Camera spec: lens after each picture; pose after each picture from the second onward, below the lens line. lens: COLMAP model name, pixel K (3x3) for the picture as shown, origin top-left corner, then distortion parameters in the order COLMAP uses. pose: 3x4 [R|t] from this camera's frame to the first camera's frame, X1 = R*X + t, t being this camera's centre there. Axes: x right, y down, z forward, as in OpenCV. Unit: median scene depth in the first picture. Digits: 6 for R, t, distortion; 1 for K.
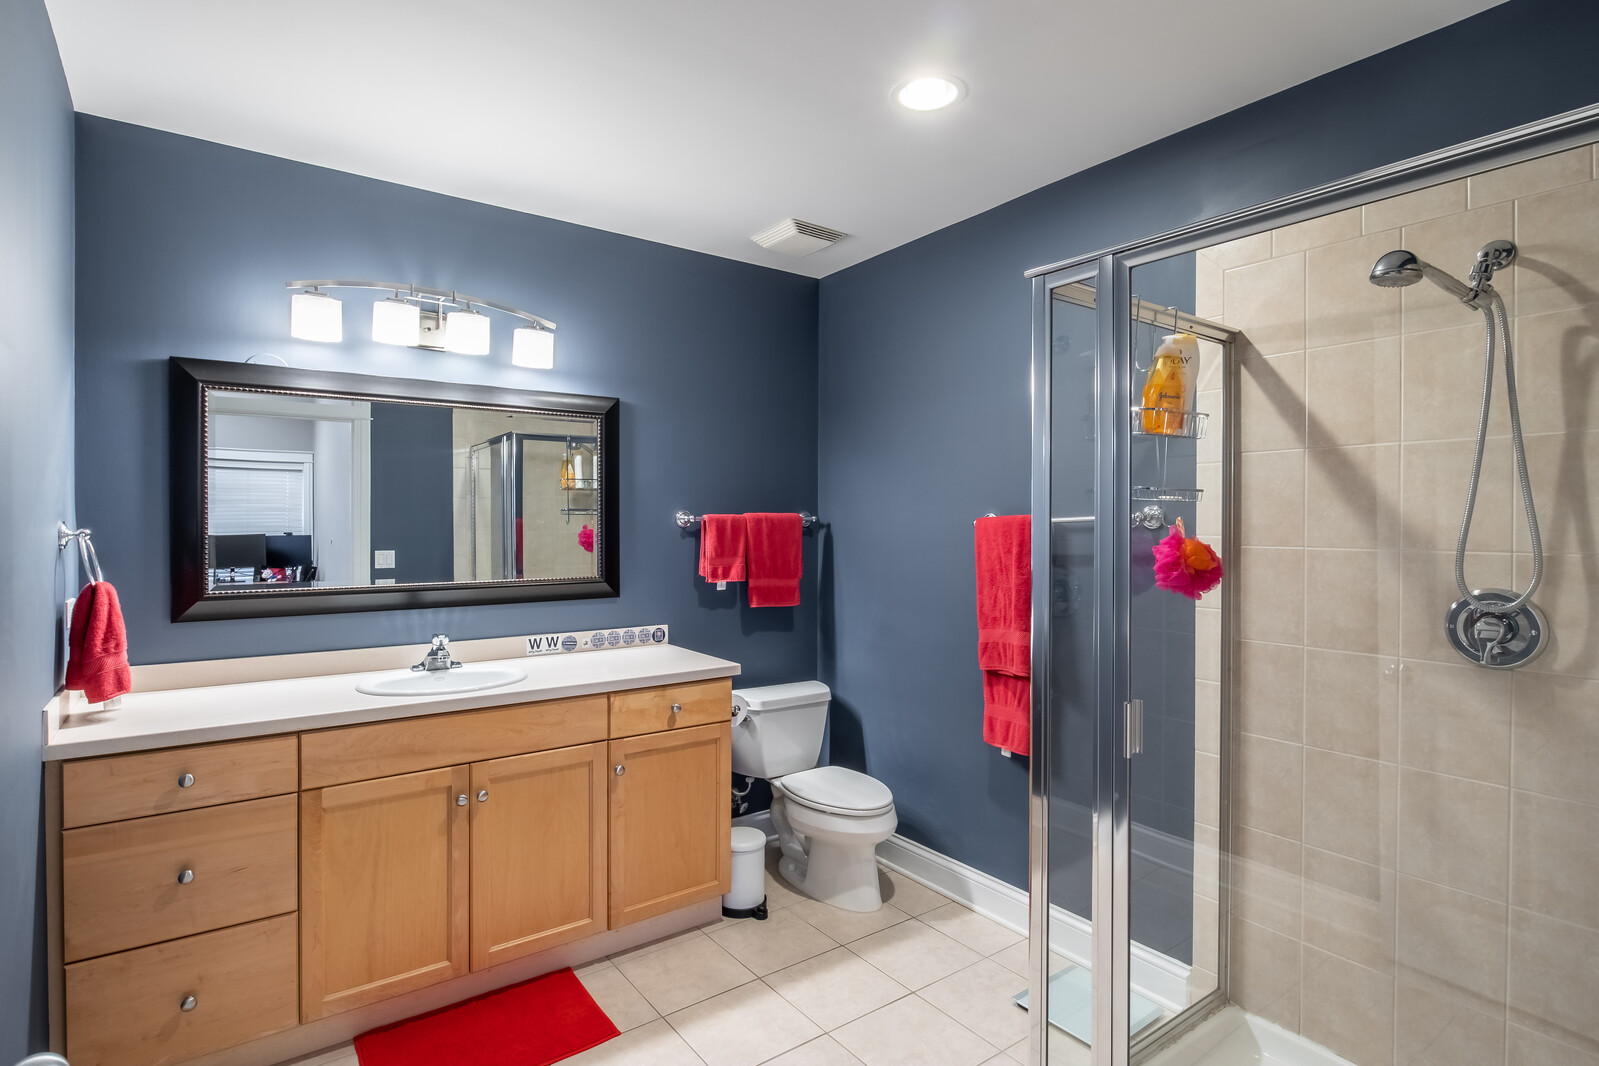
lens RADIAL K [[804.9, 0, 796.1], [0, 804.9, 530.1], [0, 0, 1]] dist [-0.013409, 0.002594]
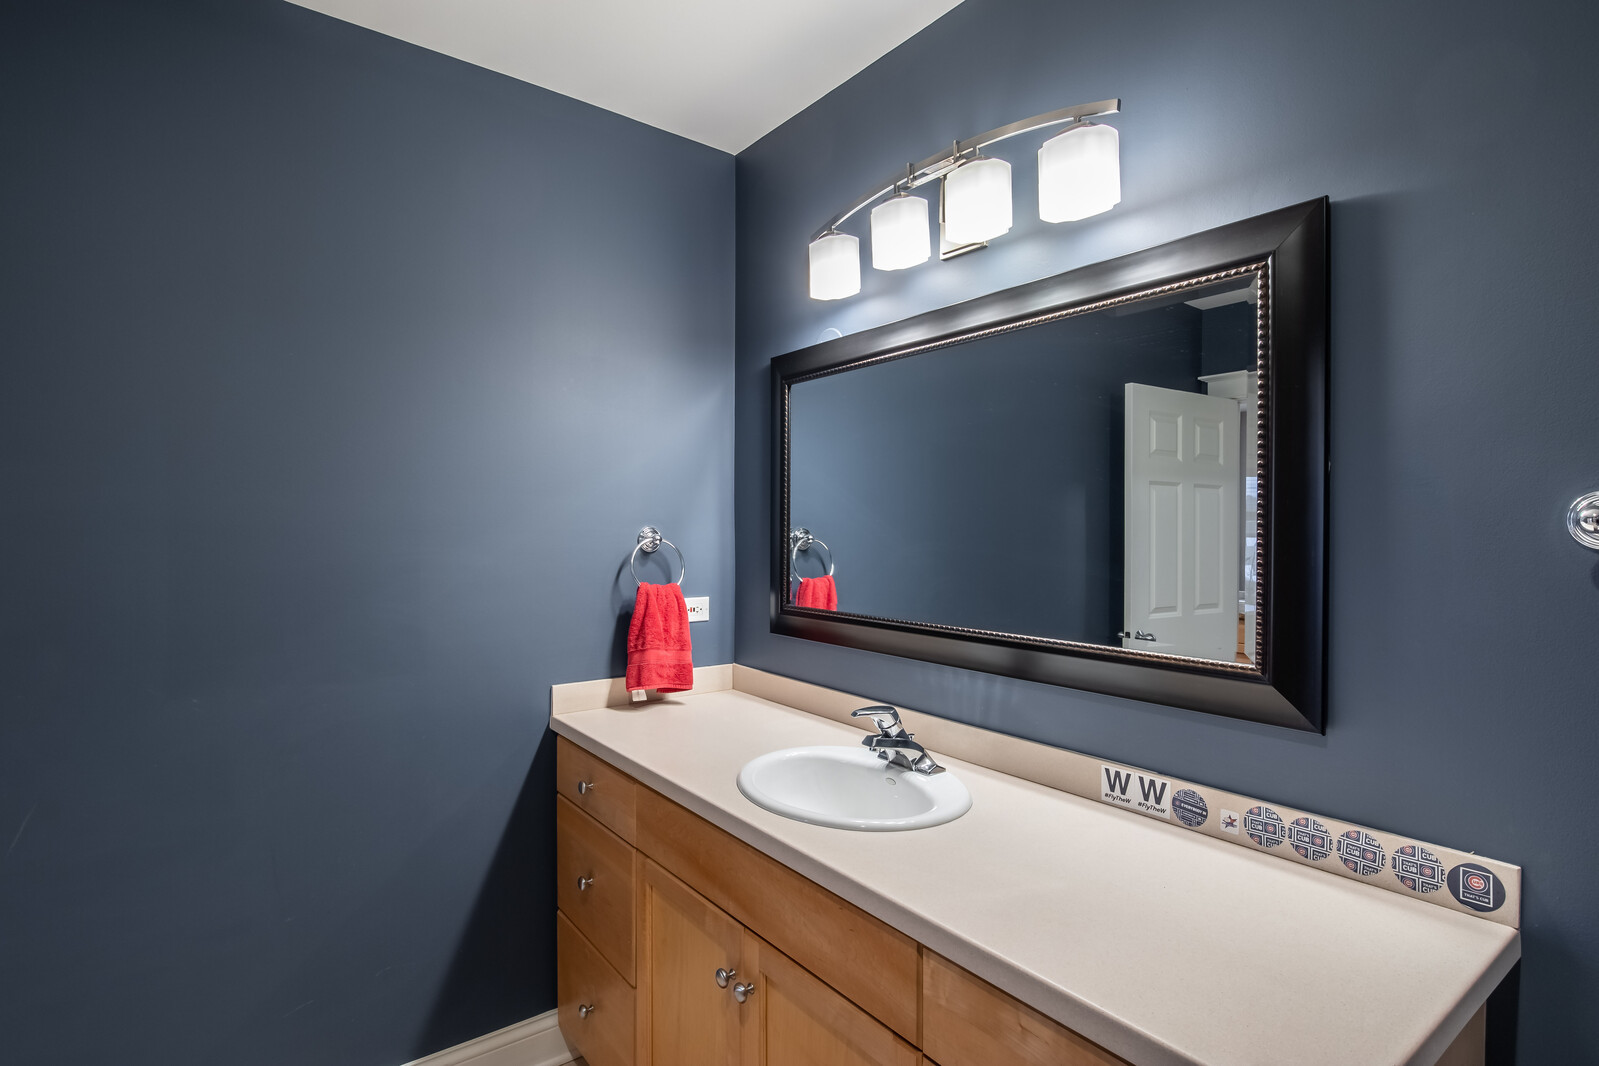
lens RADIAL K [[804.9, 0, 797.5], [0, 804.9, 530.9], [0, 0, 1]] dist [-0.013409, 0.002594]
pose [[0.014009, 0.005684, -0.999886, 0.150360], [-0.012035, 0.999912, 0.005516, -0.009937], [0.999829, 0.011956, 0.014076, 0.777516]]
